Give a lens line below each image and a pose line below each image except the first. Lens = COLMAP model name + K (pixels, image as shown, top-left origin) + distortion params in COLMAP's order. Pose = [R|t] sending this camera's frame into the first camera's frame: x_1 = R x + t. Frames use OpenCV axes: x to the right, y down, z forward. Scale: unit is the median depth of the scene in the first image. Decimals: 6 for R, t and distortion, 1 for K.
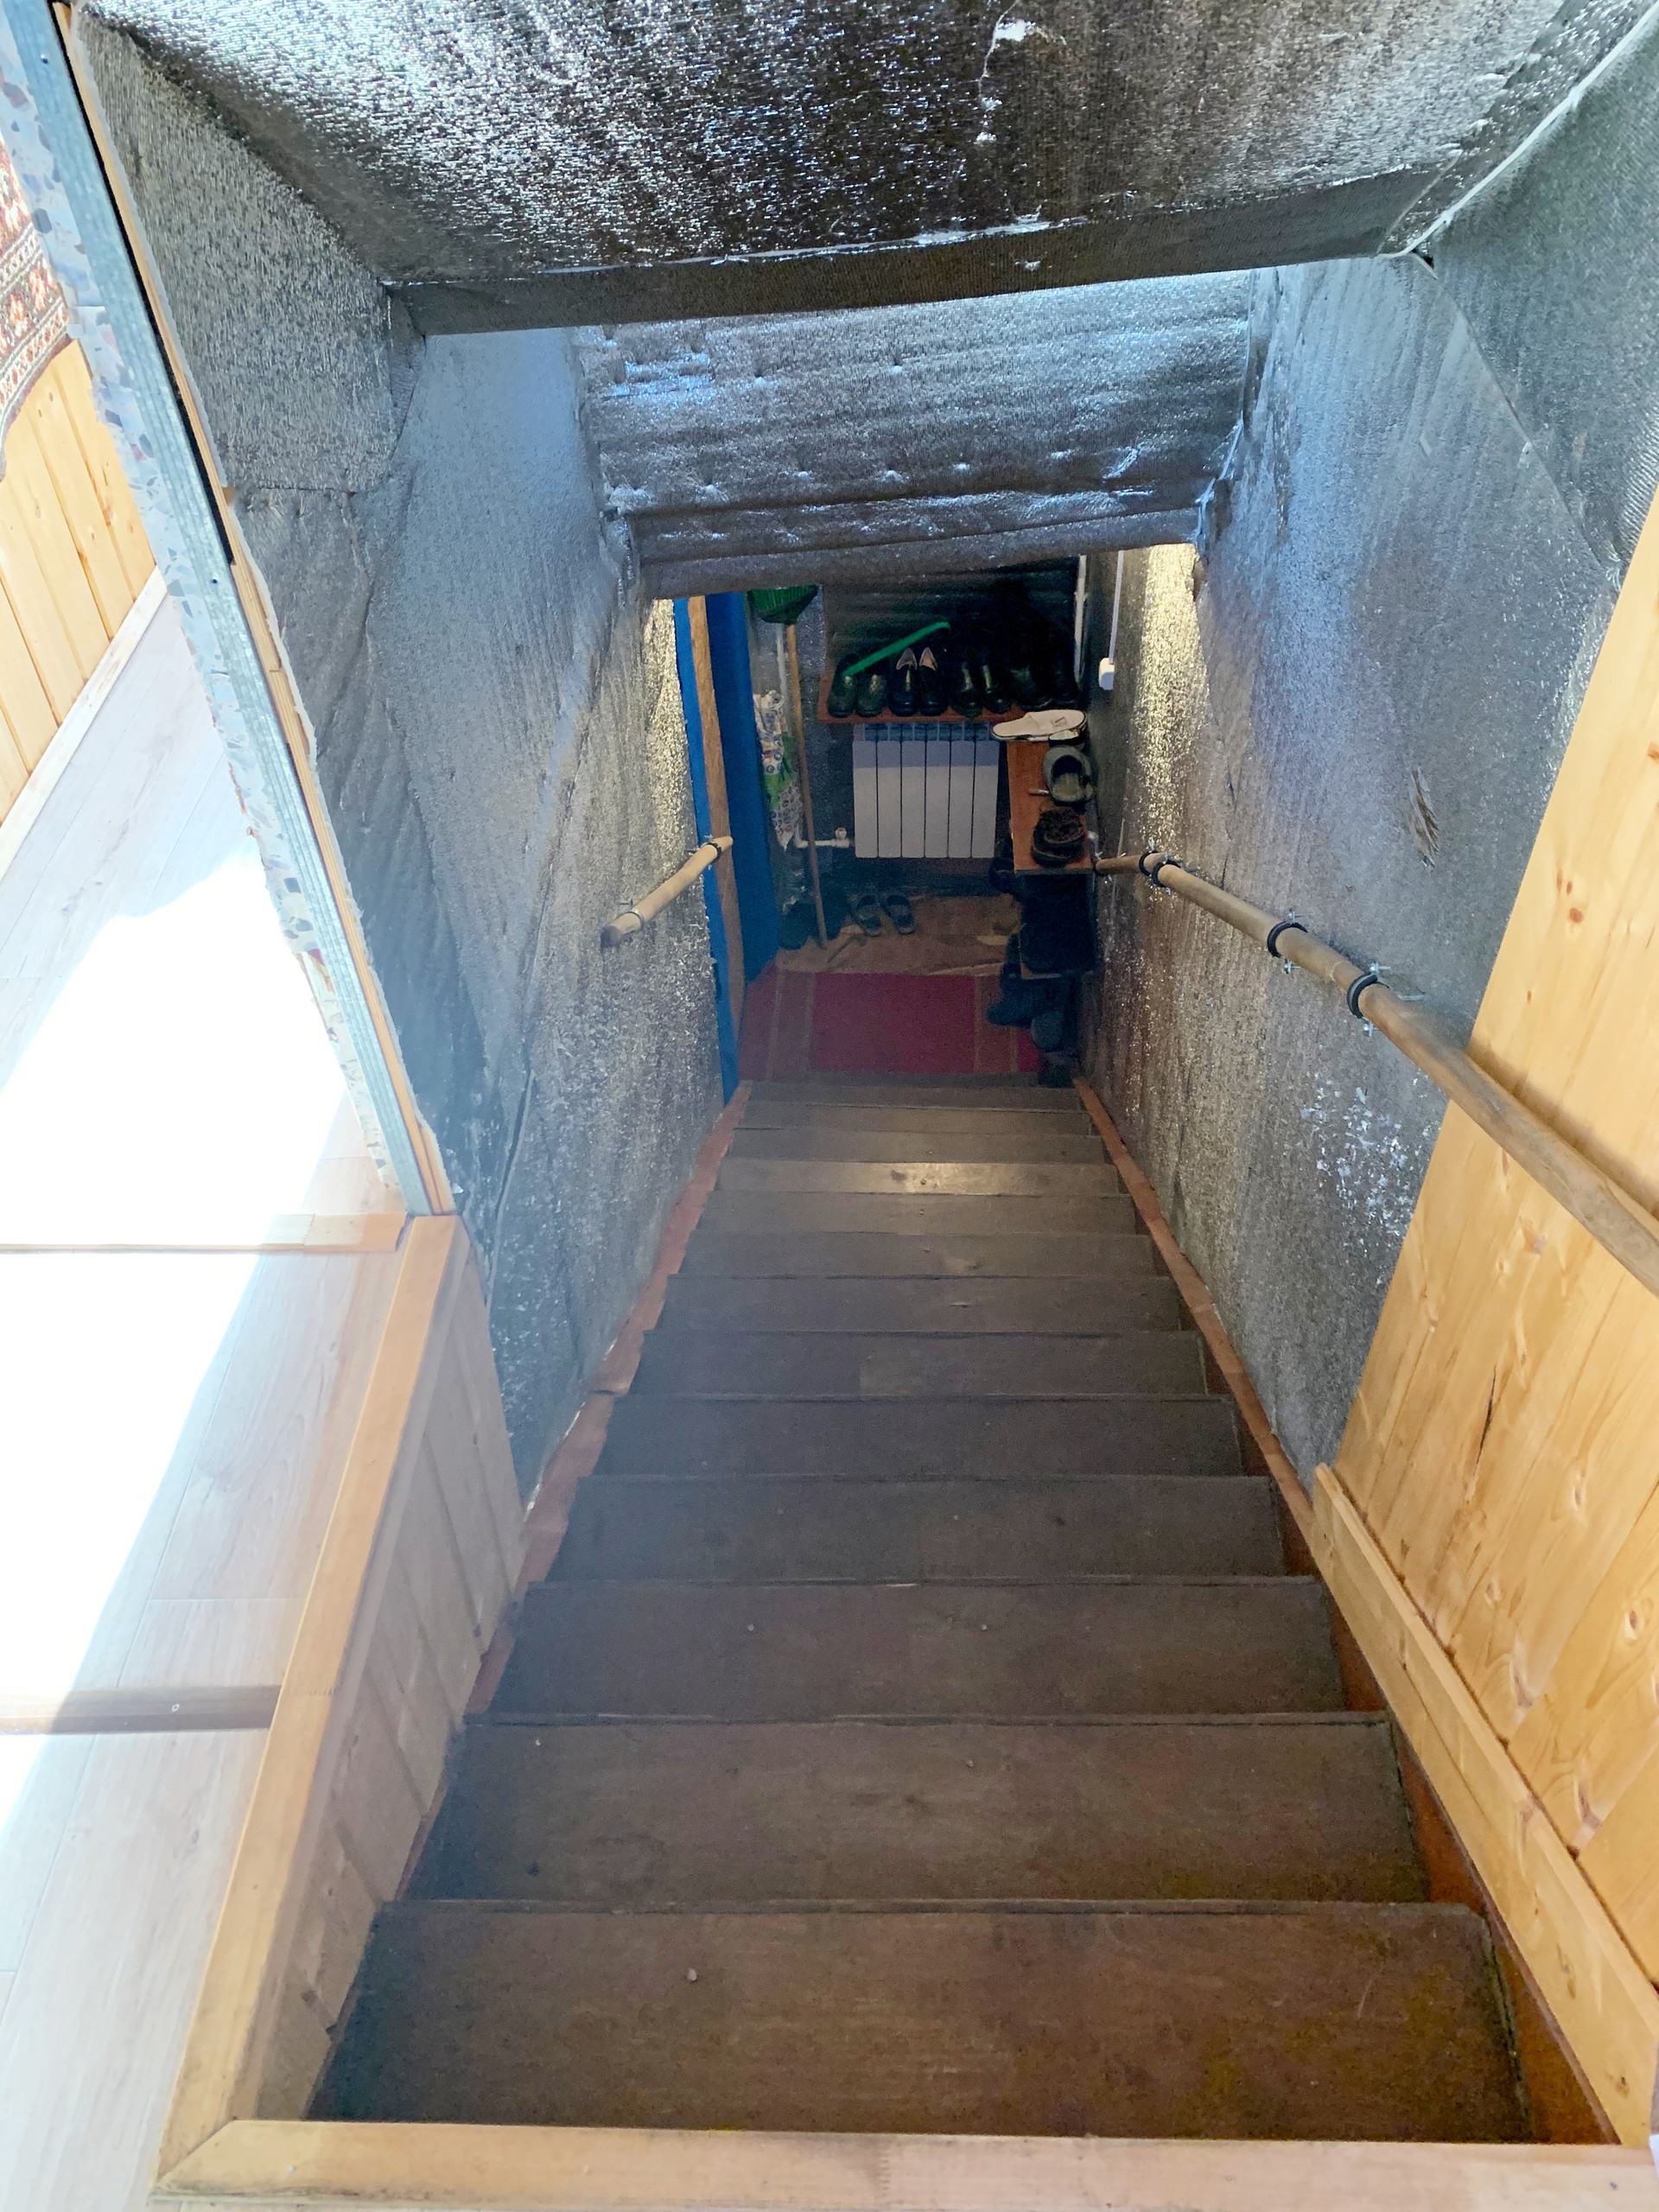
lens RADIAL K [[1697.9, 0, 829.1], [0, 1697.9, 1107.3], [0, 0, 1]] dist [0.026956, -0.016584]
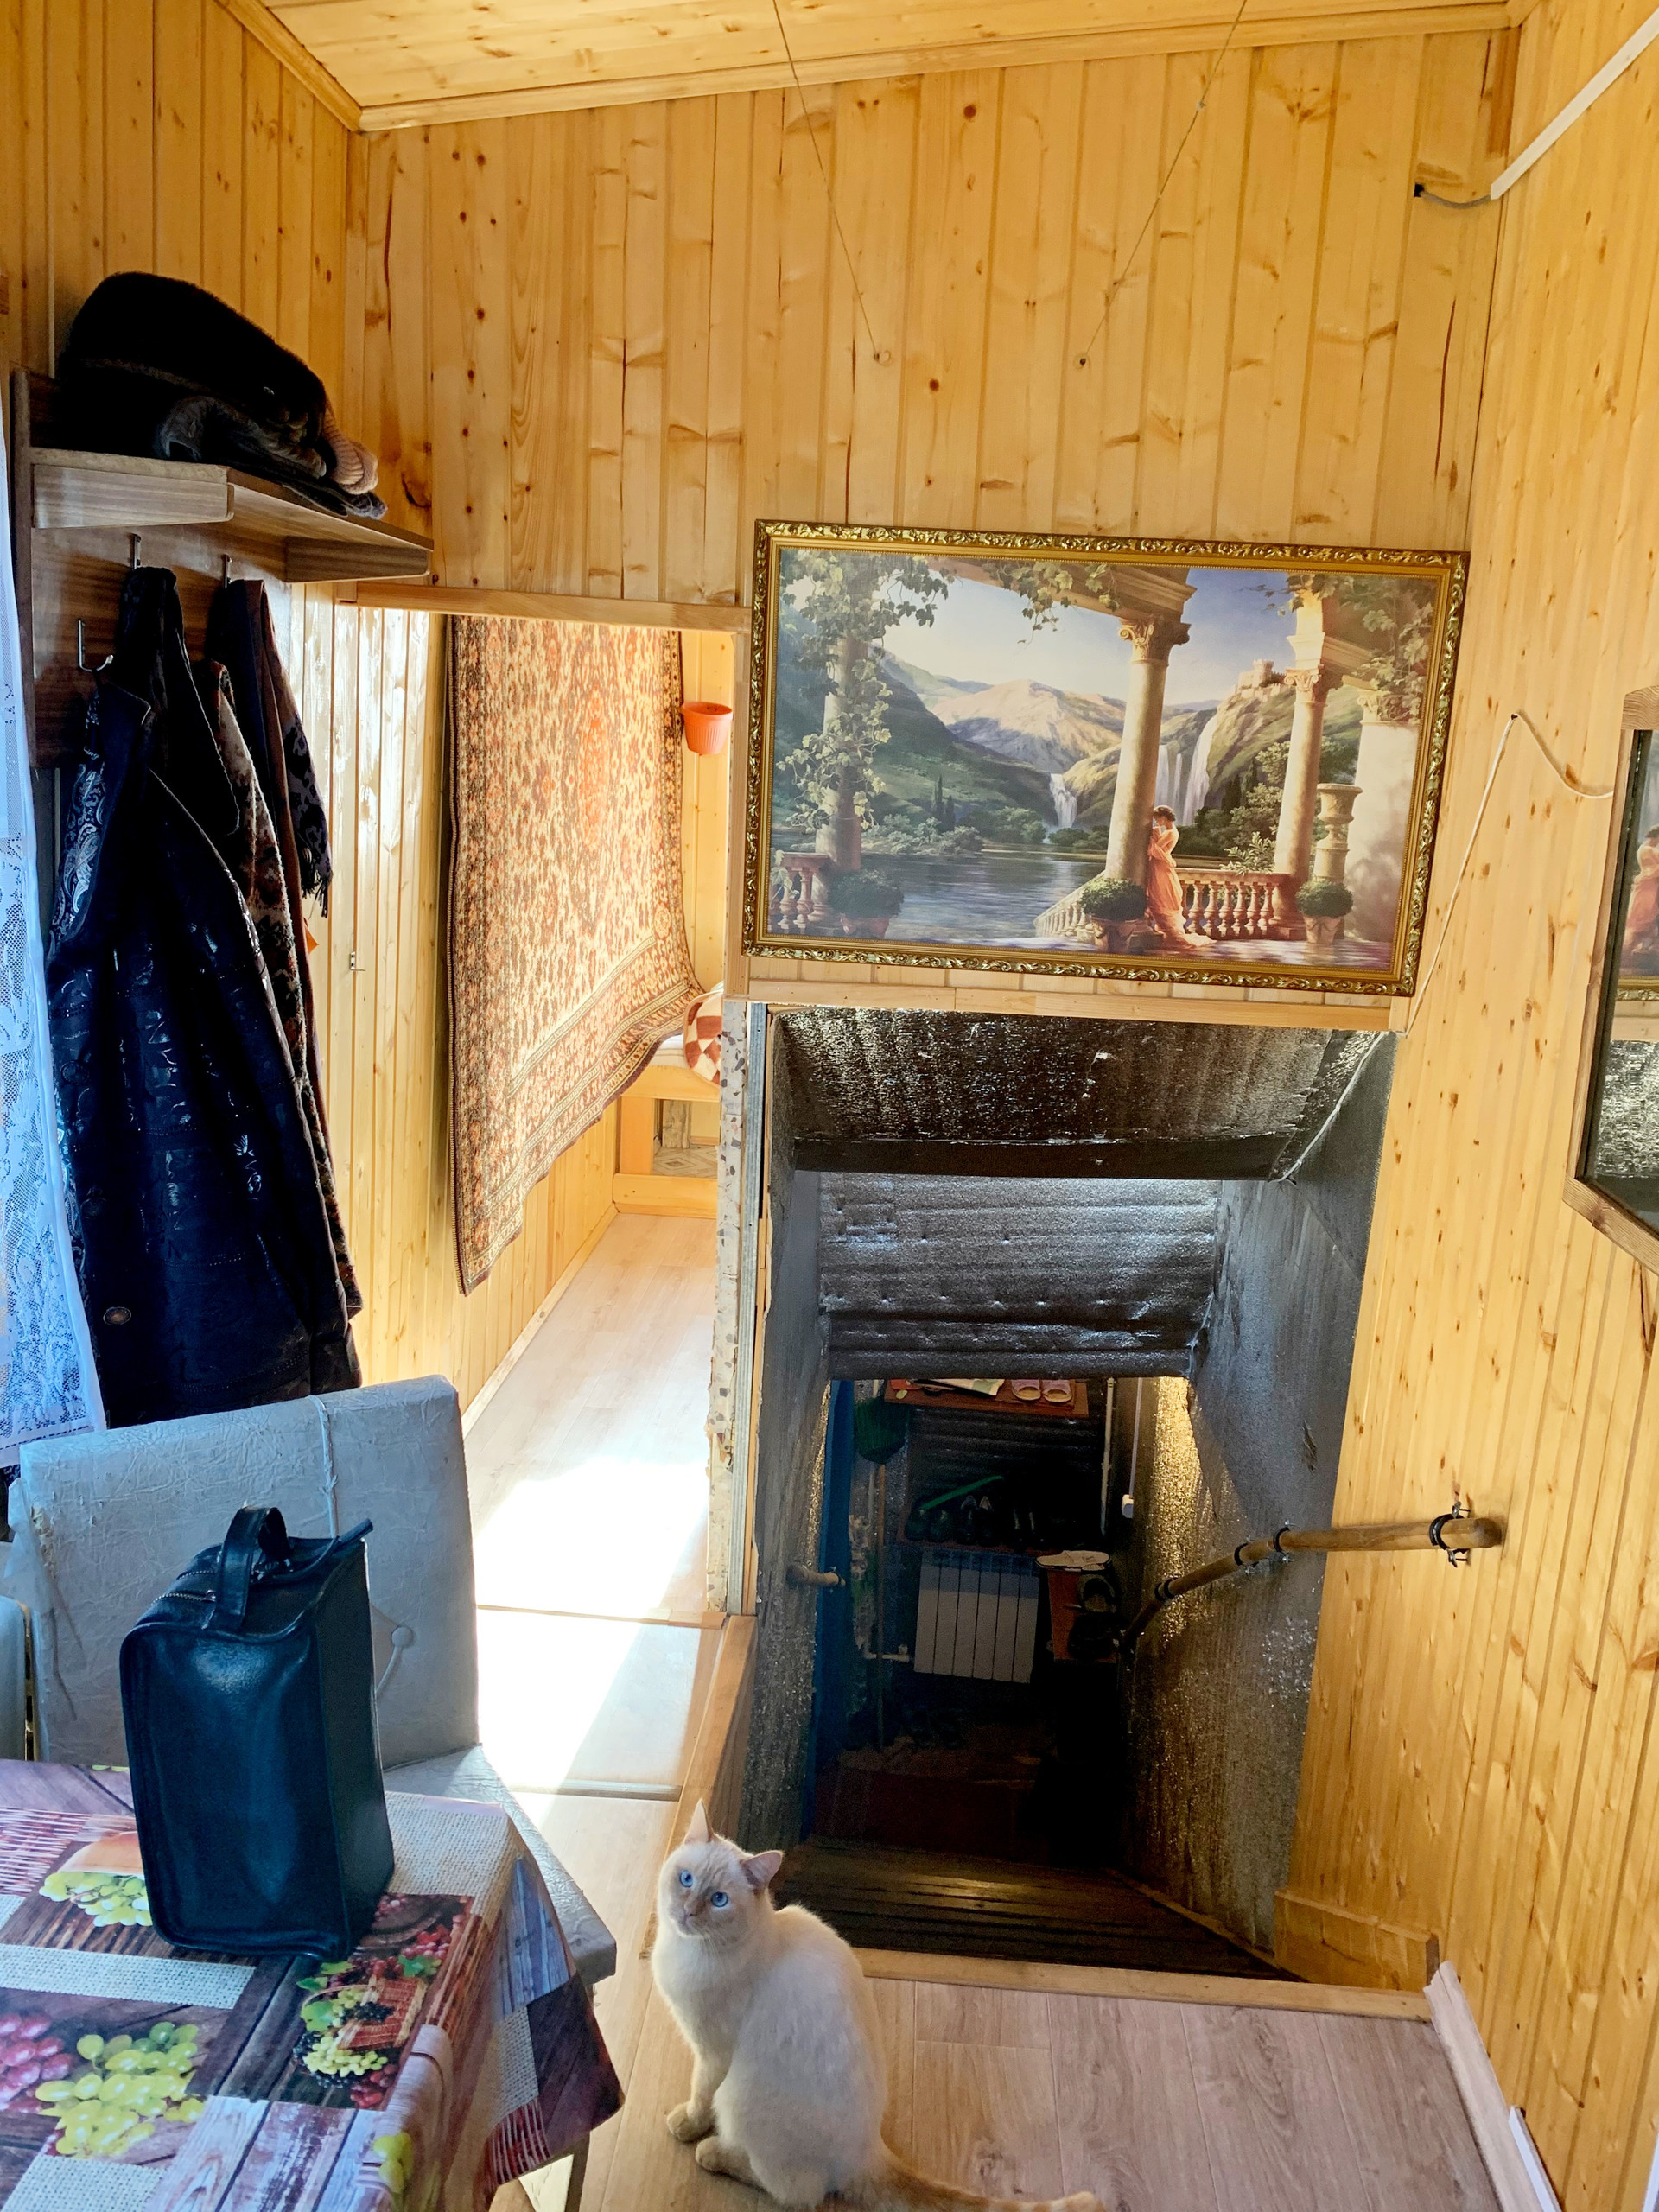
lens RADIAL K [[1697.9, 0, 832.3], [0, 1697.9, 1099.8], [0, 0, 1]] dist [0.026956, -0.016584]
pose [[0.995643, 0.088399, -0.029689, -0.088643], [-0.090506, 0.839349, -0.536006, 0.344723], [-0.022463, 0.536357, 0.843692, -0.460704]]
